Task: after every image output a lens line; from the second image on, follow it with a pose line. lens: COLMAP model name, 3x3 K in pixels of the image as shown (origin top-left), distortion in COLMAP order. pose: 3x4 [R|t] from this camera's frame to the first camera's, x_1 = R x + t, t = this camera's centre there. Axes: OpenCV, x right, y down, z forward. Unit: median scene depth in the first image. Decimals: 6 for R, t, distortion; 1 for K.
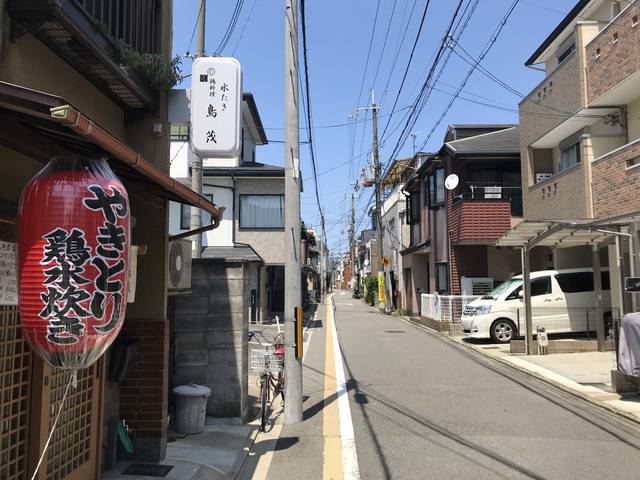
lens RADIAL K [[533.6, 0, 320.3], [0, 533.6, 239.5], [0, 0, 1]] dist [0.076554, 0.002560]
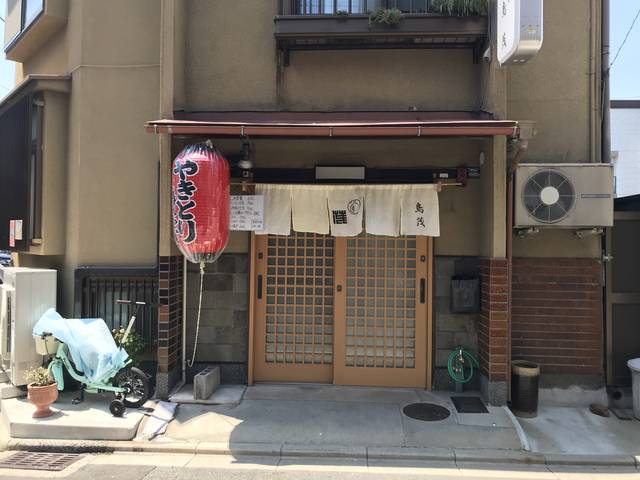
lens RADIAL K [[533.6, 0, 320.3], [0, 533.6, 238.3], [0, 0, 1]] dist [0.076554, 0.002560]
pose [[-0.036228, -0.003152, -0.999339, 1.320515], [0.077273, 0.996992, -0.005945, 0.200343], [0.996352, -0.077437, -0.035876, 1.494012]]
